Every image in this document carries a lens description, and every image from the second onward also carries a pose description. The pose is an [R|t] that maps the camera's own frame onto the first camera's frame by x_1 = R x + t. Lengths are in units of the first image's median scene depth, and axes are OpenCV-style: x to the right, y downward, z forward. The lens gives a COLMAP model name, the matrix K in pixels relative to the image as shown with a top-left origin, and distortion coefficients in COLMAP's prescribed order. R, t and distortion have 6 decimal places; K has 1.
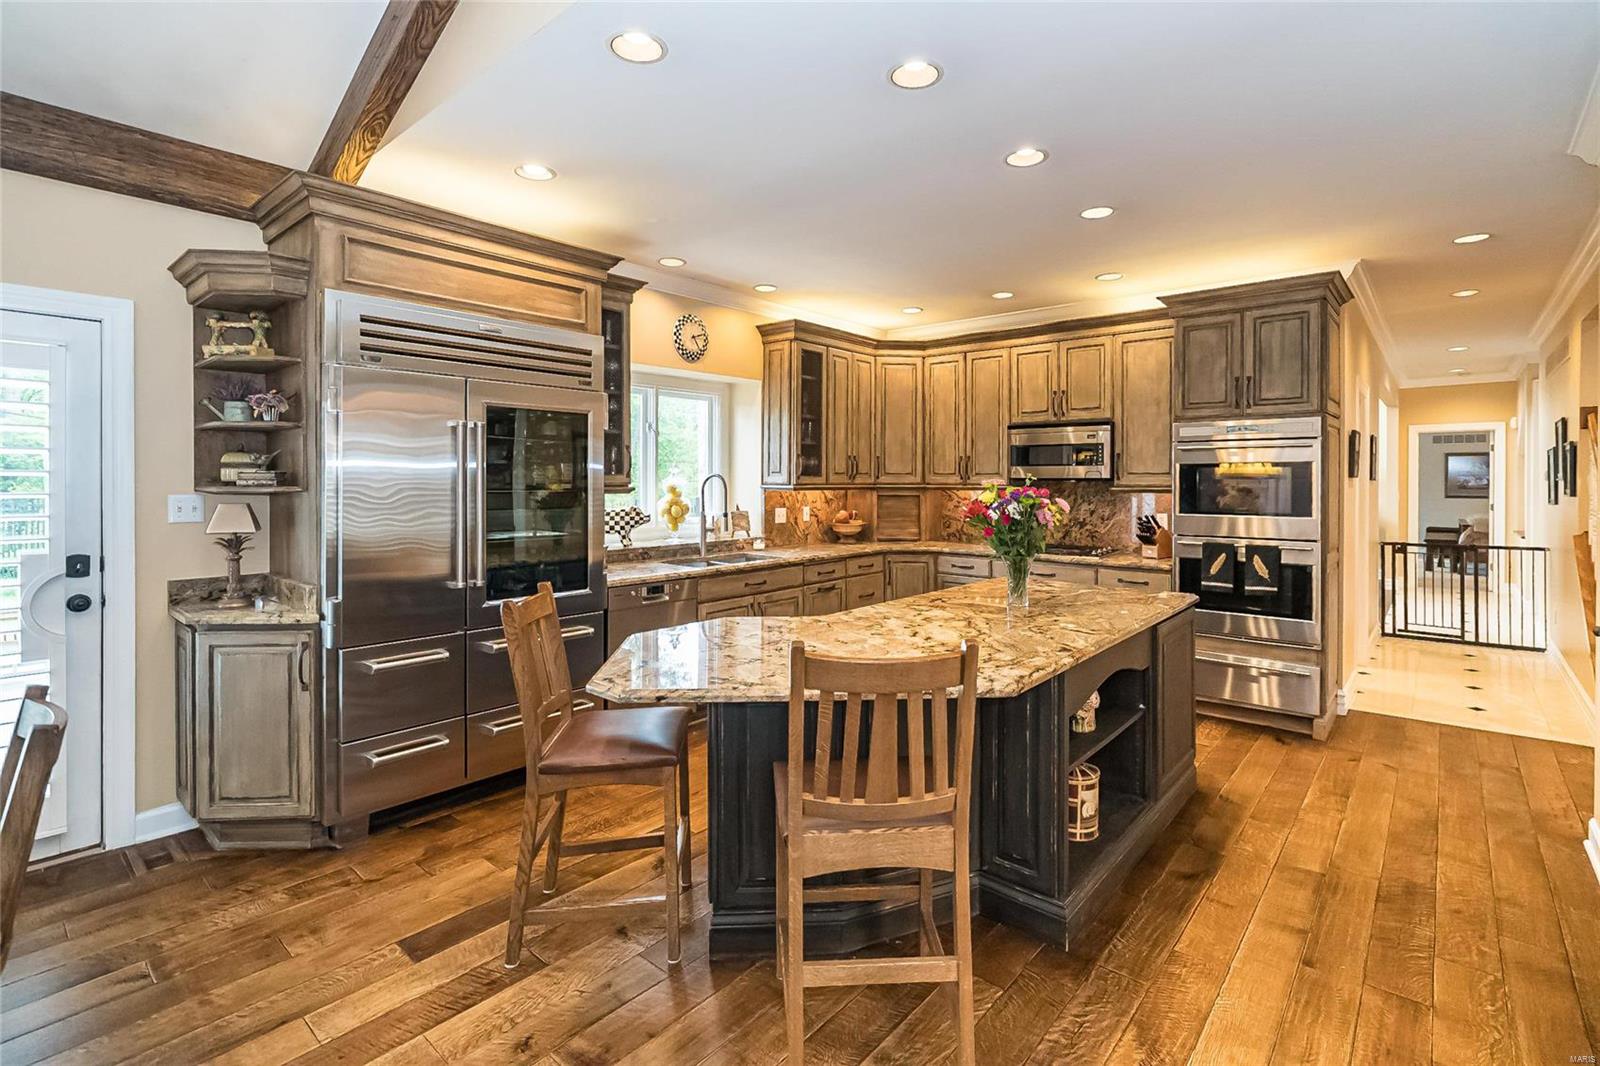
lens RADIAL K [[760.3, 0, 701.1], [0, 760.3, 487.8], [0, 0, 1]] dist [-0.002491, 0.000249]
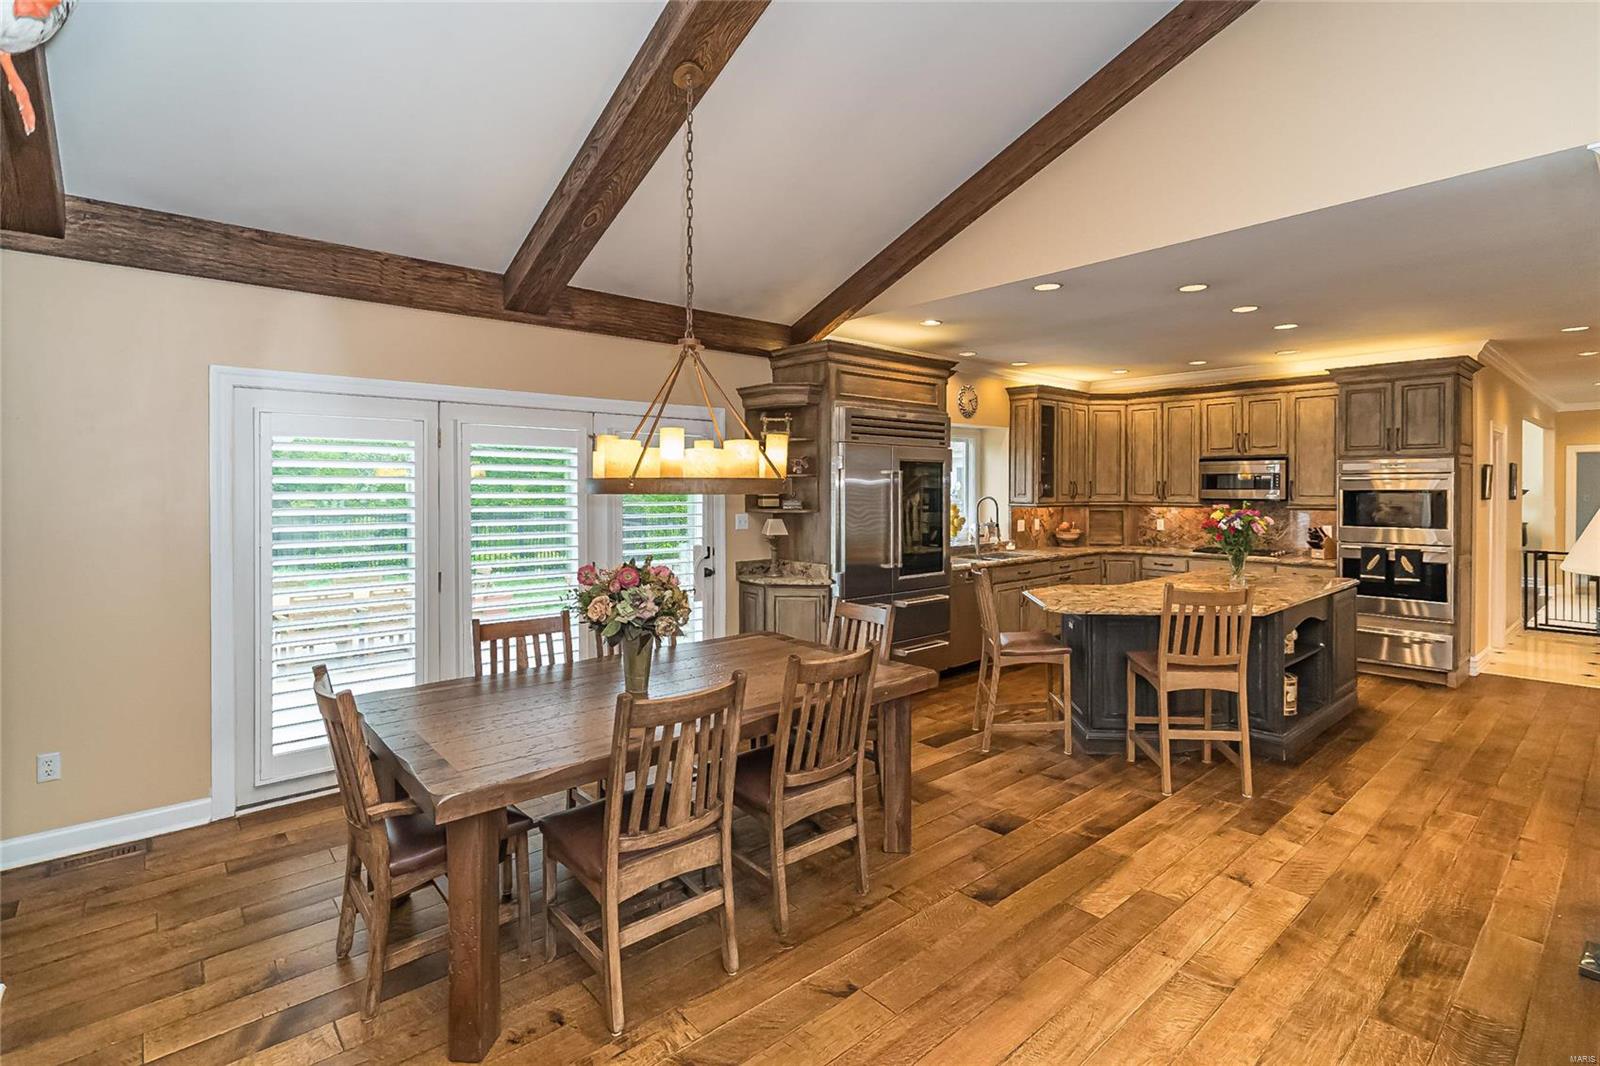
lens RADIAL K [[725.0, 0, 740.1], [0, 725.0, 498.7], [0, 0, 1]] dist [0.000411, 0.000325]
pose [[0.992753, -0.000050, -0.120170, -0.298608], [0.000316, 0.999998, 0.002193, -0.018699], [0.120170, -0.002215, 0.992751, -0.439614]]
